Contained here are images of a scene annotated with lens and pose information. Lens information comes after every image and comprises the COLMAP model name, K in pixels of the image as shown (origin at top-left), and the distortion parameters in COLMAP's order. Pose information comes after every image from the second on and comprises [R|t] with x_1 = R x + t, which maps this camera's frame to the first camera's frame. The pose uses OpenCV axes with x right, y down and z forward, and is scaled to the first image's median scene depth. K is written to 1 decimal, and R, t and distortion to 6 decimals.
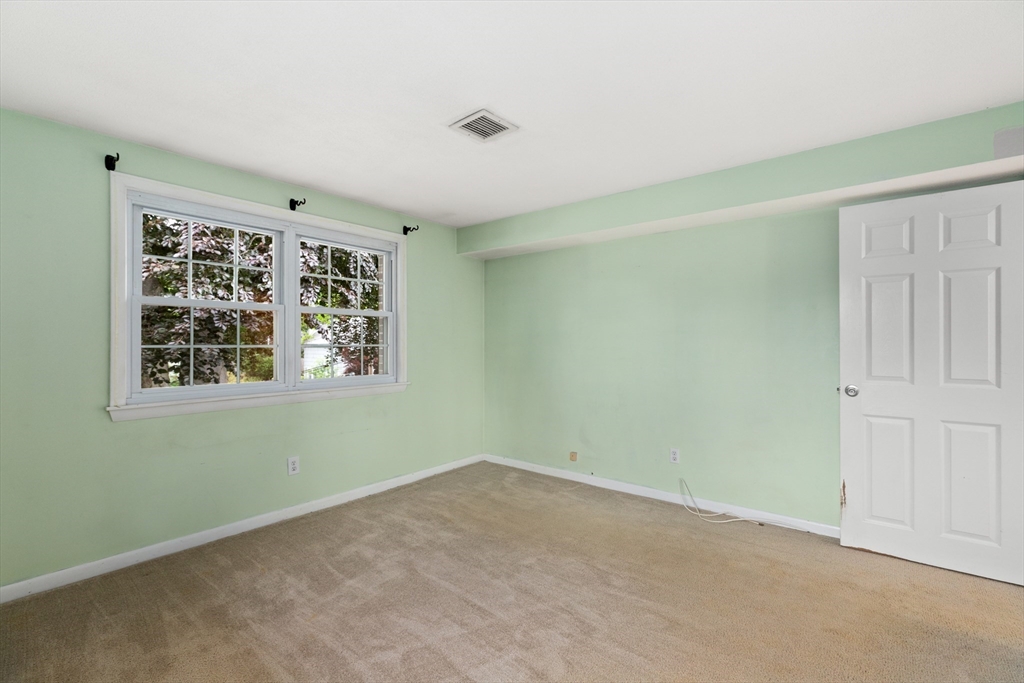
lens RADIAL K [[453.9, 0, 512.0], [0, 453.9, 341.5], [0, 0, 1]] dist [0.003313, 0.000795]
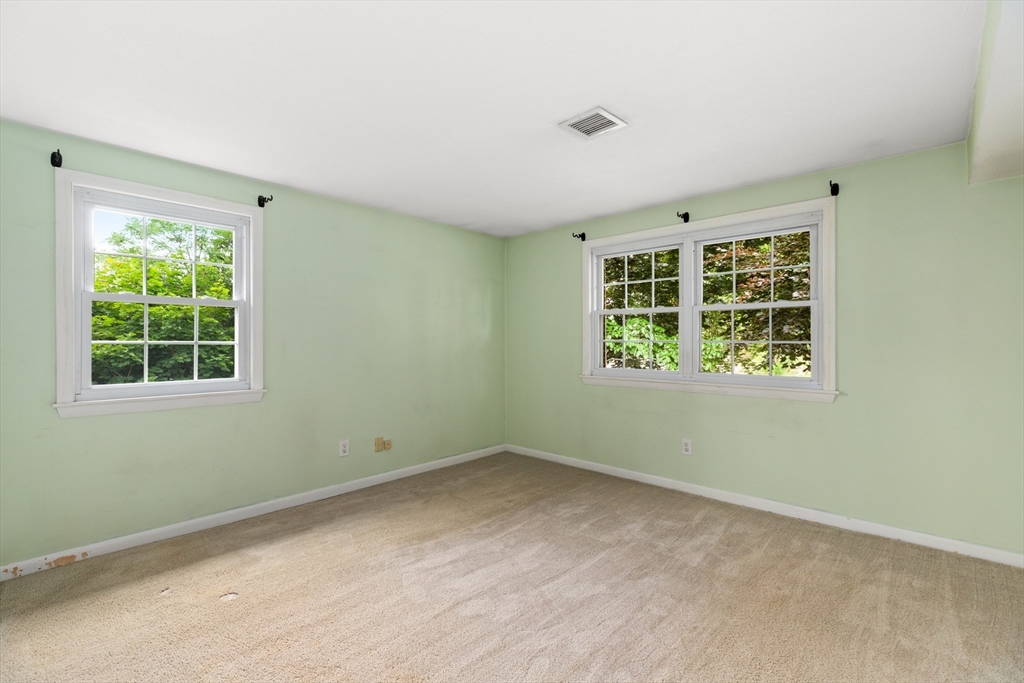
lens RADIAL K [[461.2, 0, 514.3], [0, 461.2, 338.9], [0, 0, 1]] dist [0.002877, 0.000648]
pose [[-0.060549, 0.001096, -0.998165, 0.733797], [0.005229, 0.999986, 0.000781, -0.000655], [0.998152, -0.005173, -0.060554, 0.674268]]
